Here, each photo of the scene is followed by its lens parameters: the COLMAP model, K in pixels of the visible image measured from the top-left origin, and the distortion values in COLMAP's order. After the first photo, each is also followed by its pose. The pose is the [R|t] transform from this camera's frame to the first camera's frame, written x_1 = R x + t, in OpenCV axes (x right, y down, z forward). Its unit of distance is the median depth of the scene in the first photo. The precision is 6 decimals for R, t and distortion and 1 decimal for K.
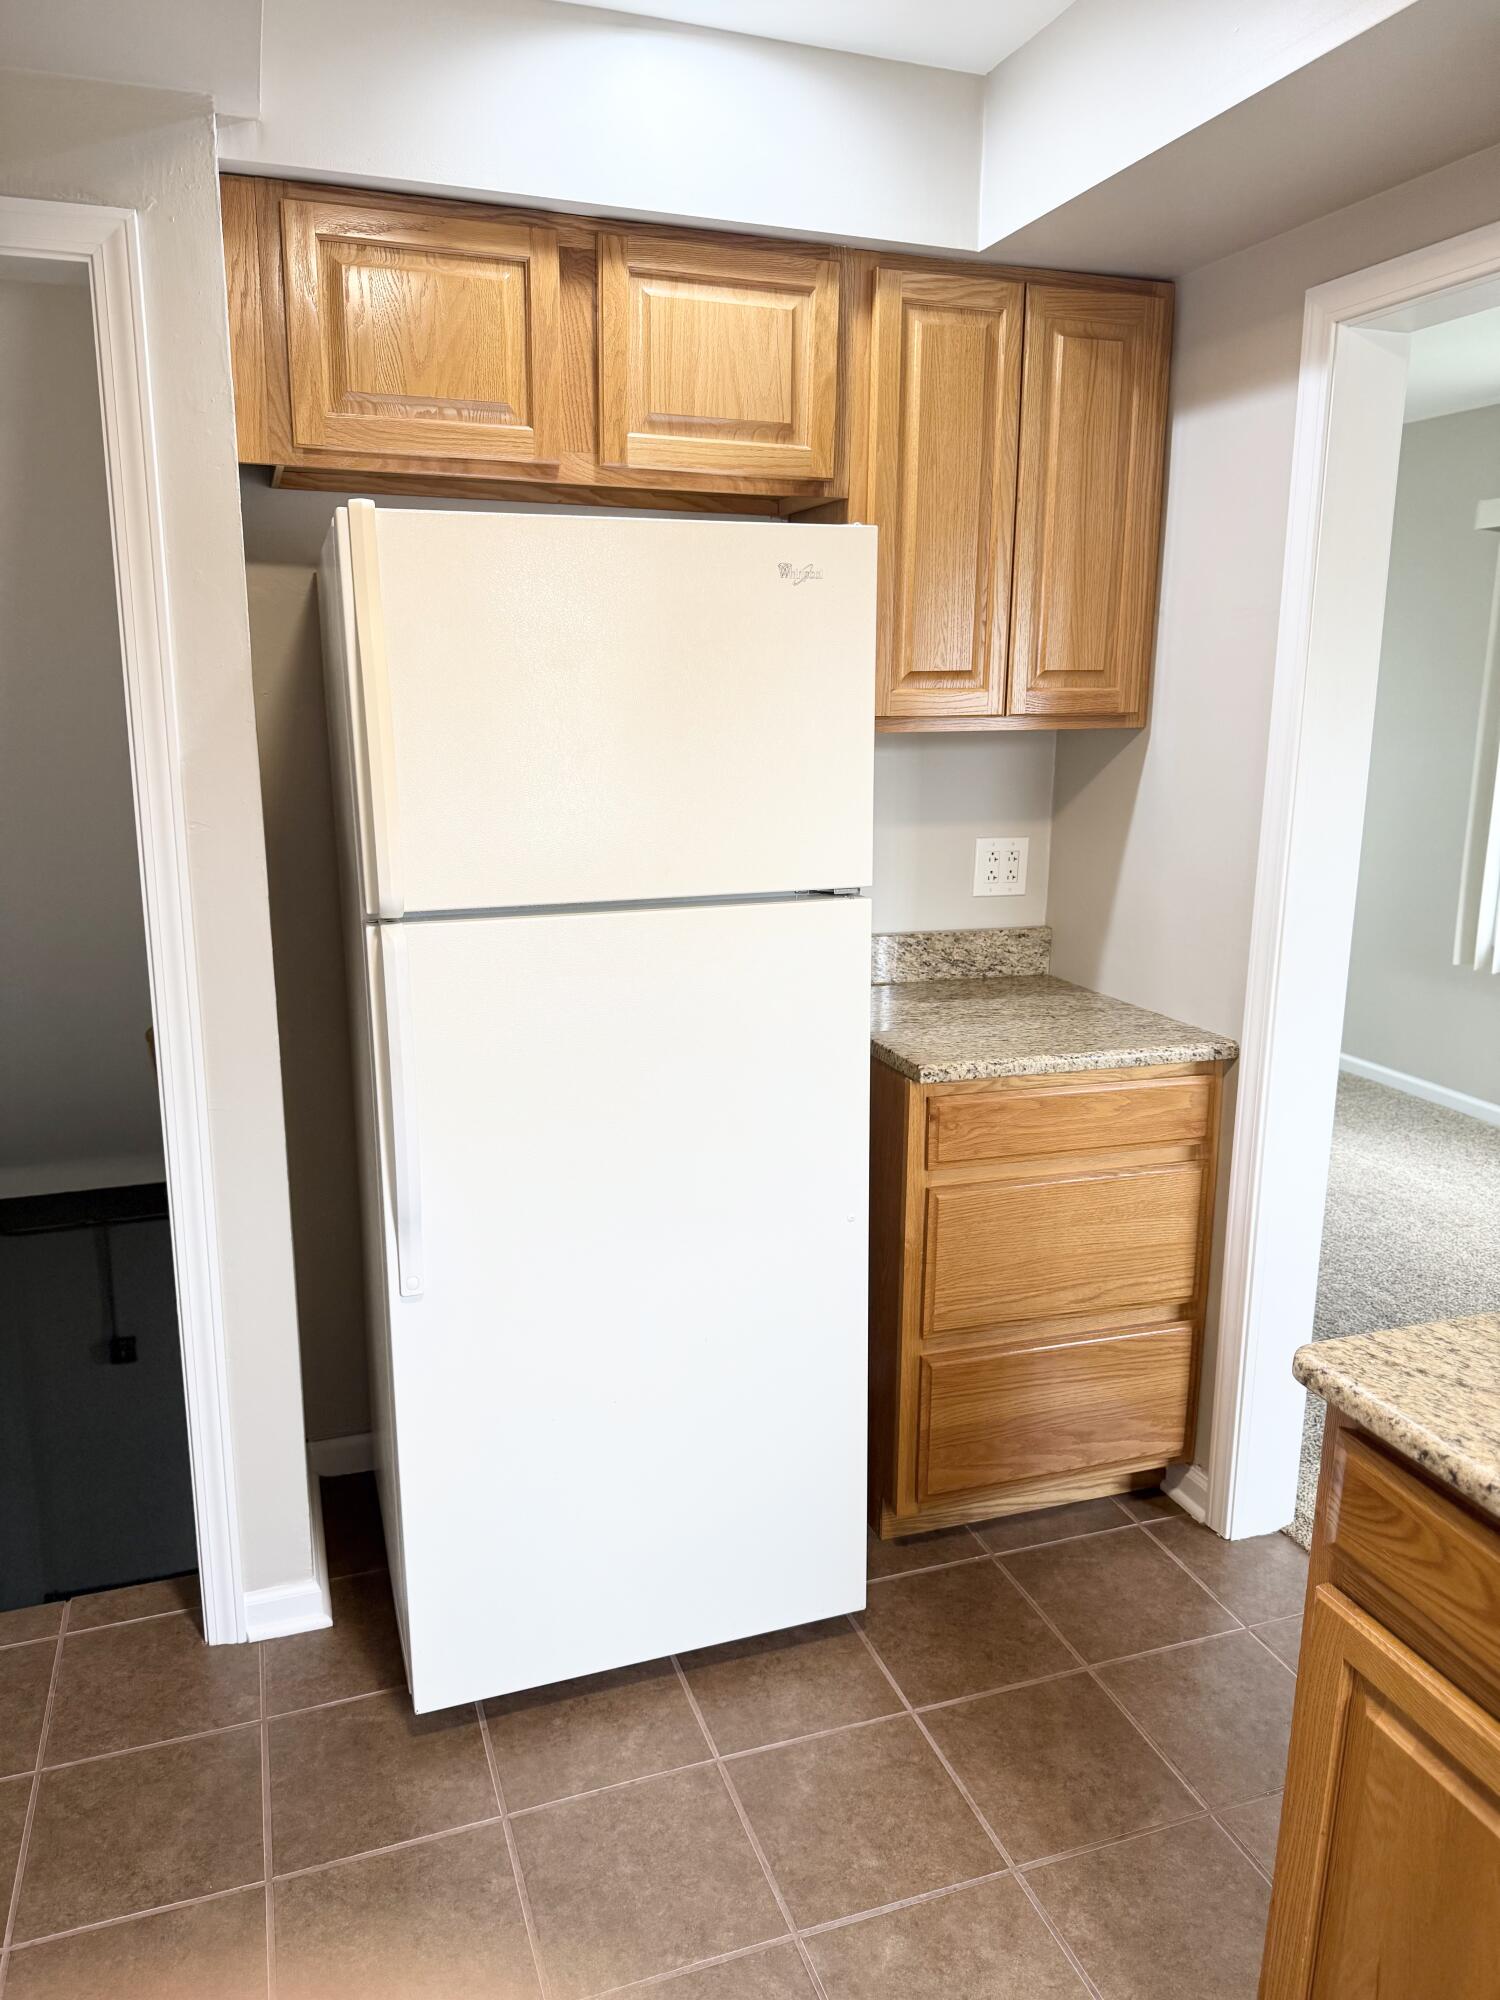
lens RADIAL K [[1417.8, 0, 750.0], [0, 1417.8, 1000.0], [0, 0, 1]] dist [-0.001264, -0.005246]
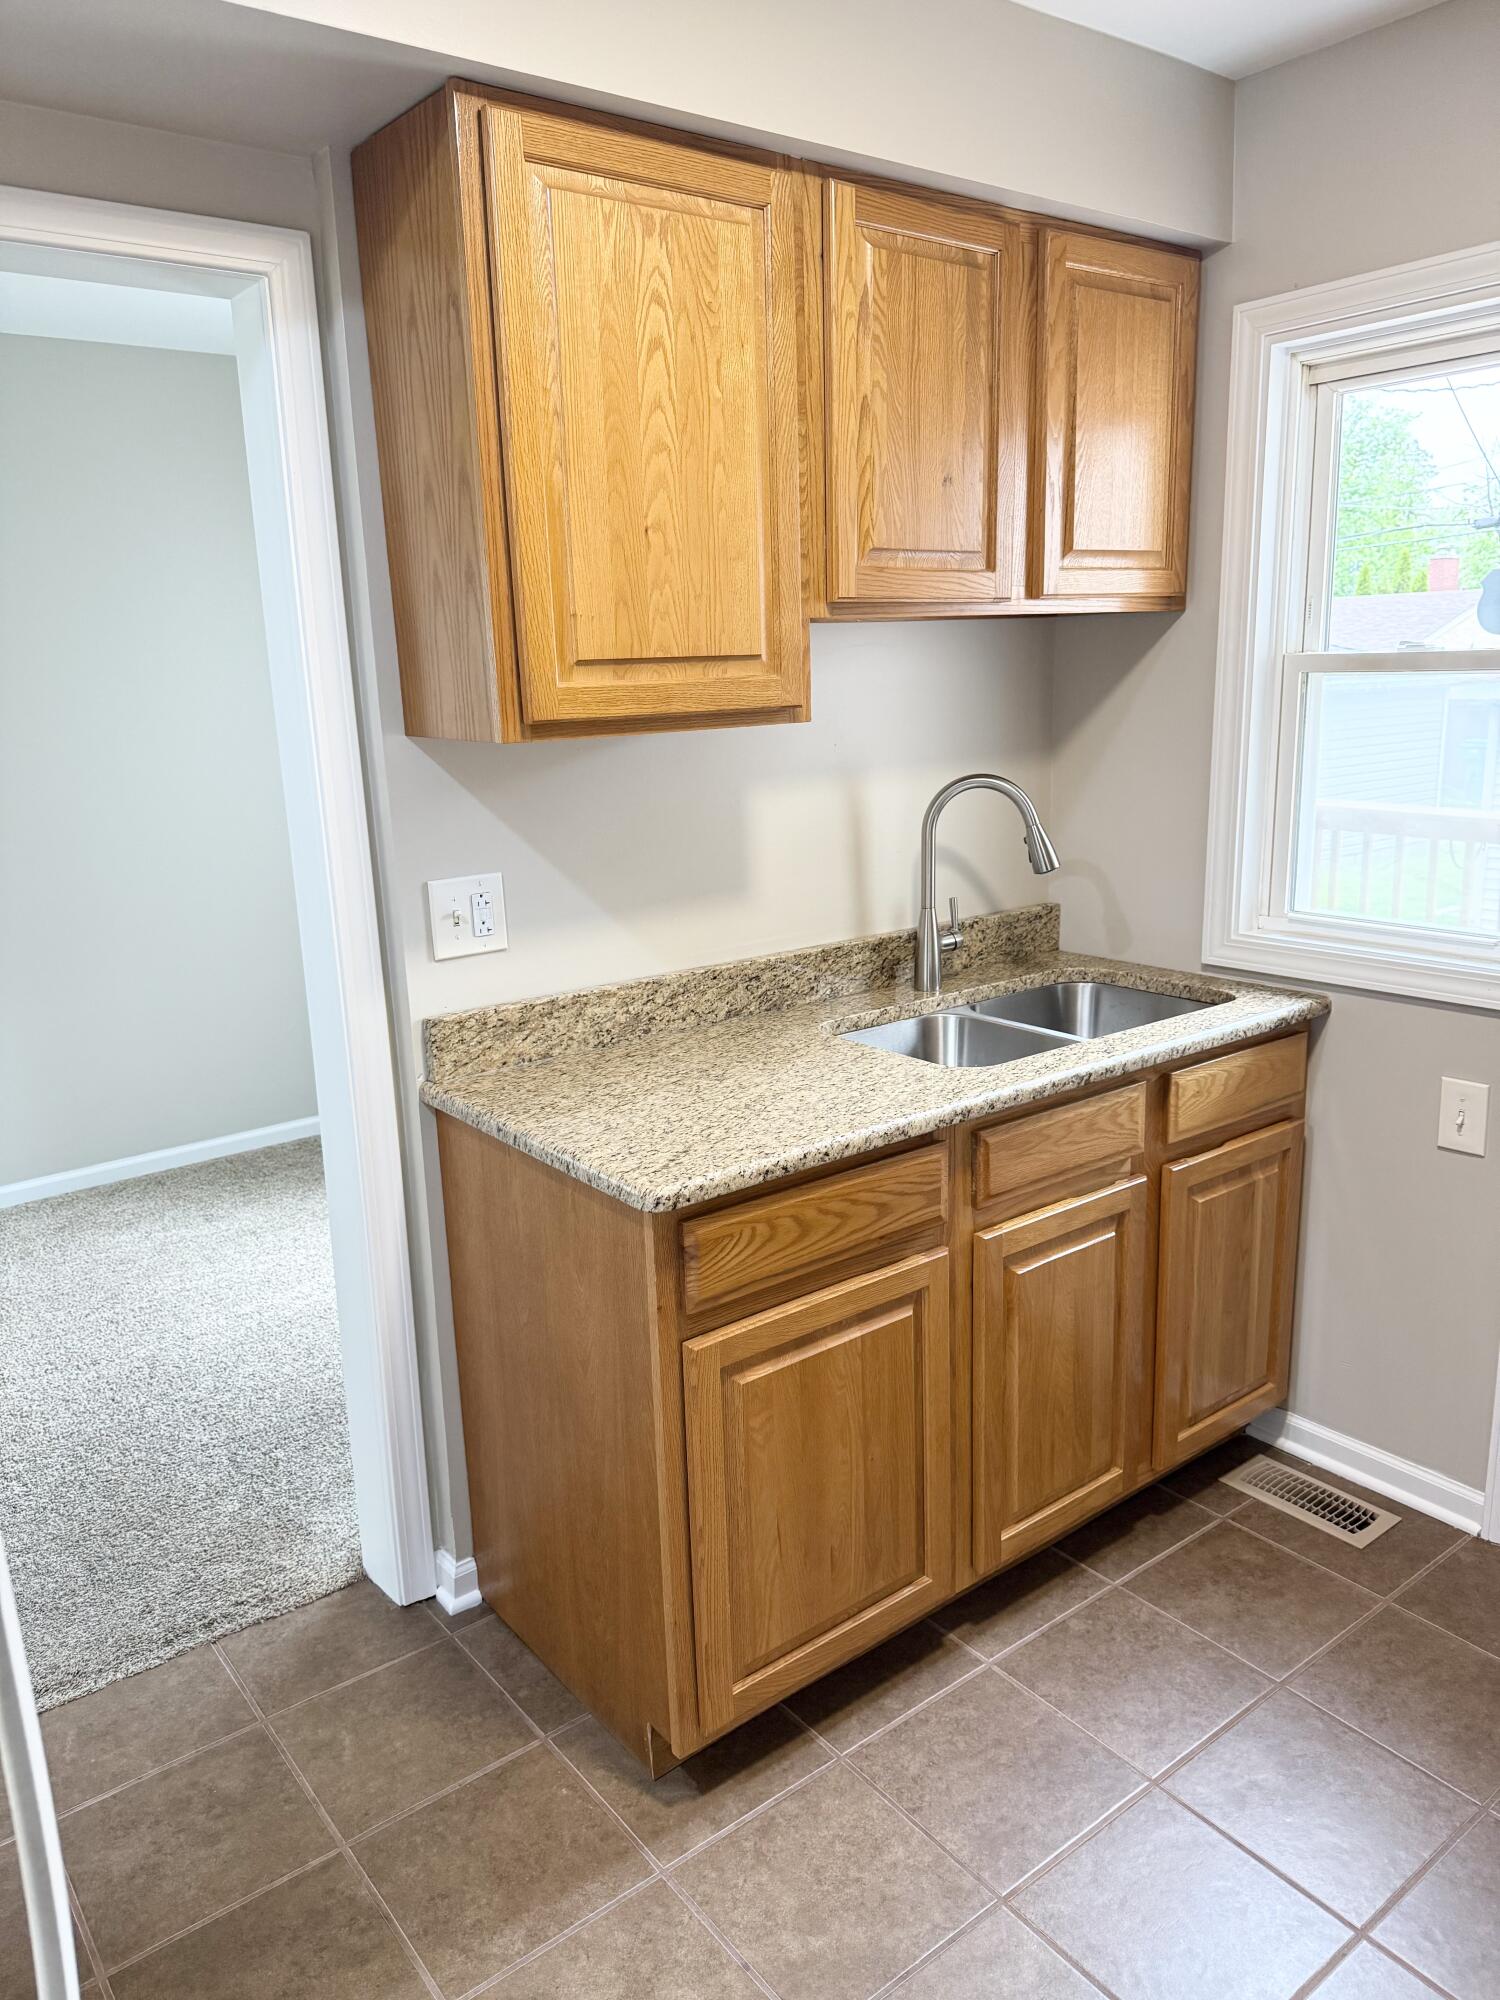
lens RADIAL K [[1417.8, 0, 750.0], [0, 1417.8, 1000.0], [0, 0, 1]] dist [-0.001264, -0.005246]
pose [[-0.314110, -0.217490, 0.924139, -0.800399], [0.238365, 0.924160, 0.298514, -0.280453], [-0.918976, 0.314049, -0.238445, 1.194117]]
